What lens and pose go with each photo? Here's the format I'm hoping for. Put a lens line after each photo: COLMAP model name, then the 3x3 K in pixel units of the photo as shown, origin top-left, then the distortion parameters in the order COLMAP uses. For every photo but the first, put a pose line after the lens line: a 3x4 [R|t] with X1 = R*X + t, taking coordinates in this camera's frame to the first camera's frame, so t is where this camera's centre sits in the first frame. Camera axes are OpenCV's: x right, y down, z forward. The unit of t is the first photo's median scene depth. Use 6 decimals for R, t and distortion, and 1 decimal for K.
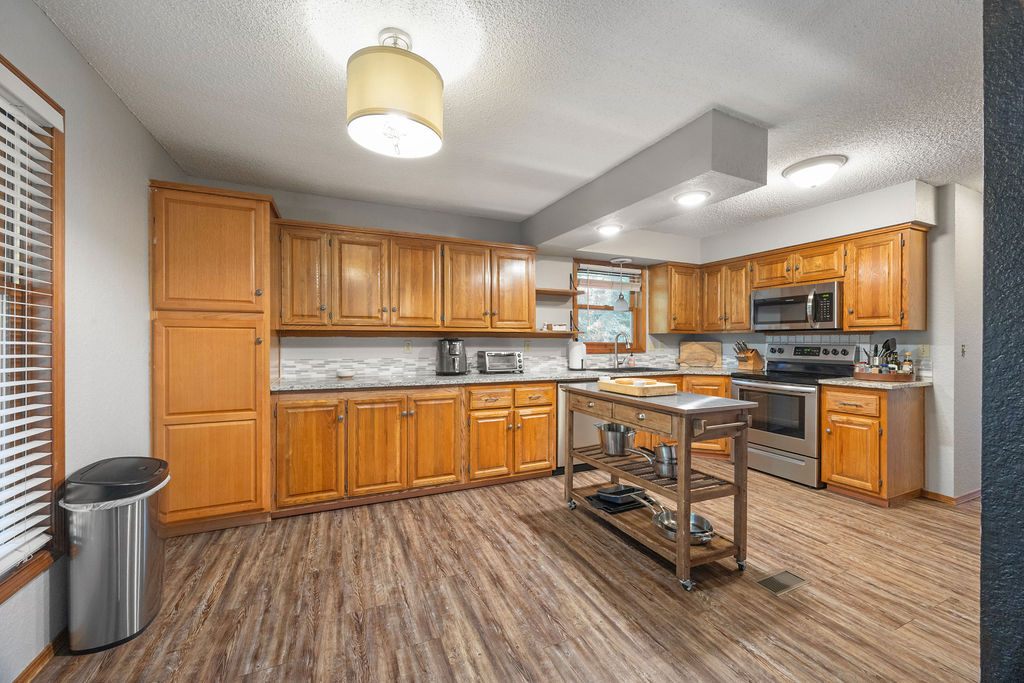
lens RADIAL K [[384.2, 0, 504.9], [0, 384.2, 342.6], [0, 0, 1]] dist [-0.008609, -0.000247]
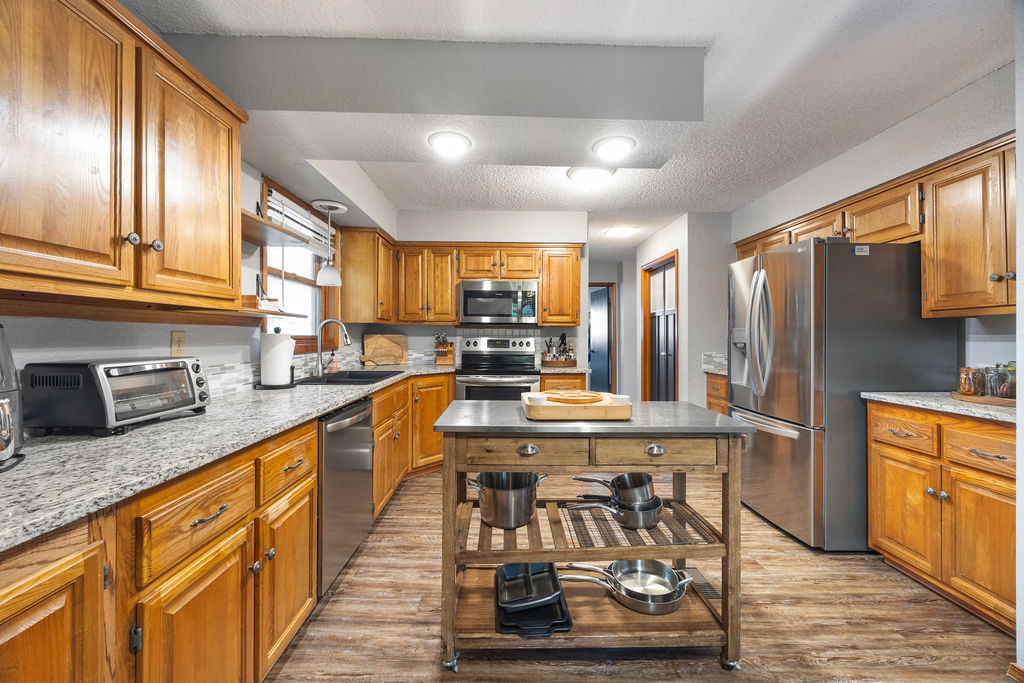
lens RADIAL K [[384.2, 0, 511.3], [0, 384.2, 339.6], [0, 0, 1]] dist [-0.008609, -0.000247]
pose [[0.412084, -0.008721, 0.911104, -0.181972], [0.000017, 0.999954, 0.009564, 0.000959], [-0.911146, -0.003926, 0.412065, 0.541539]]
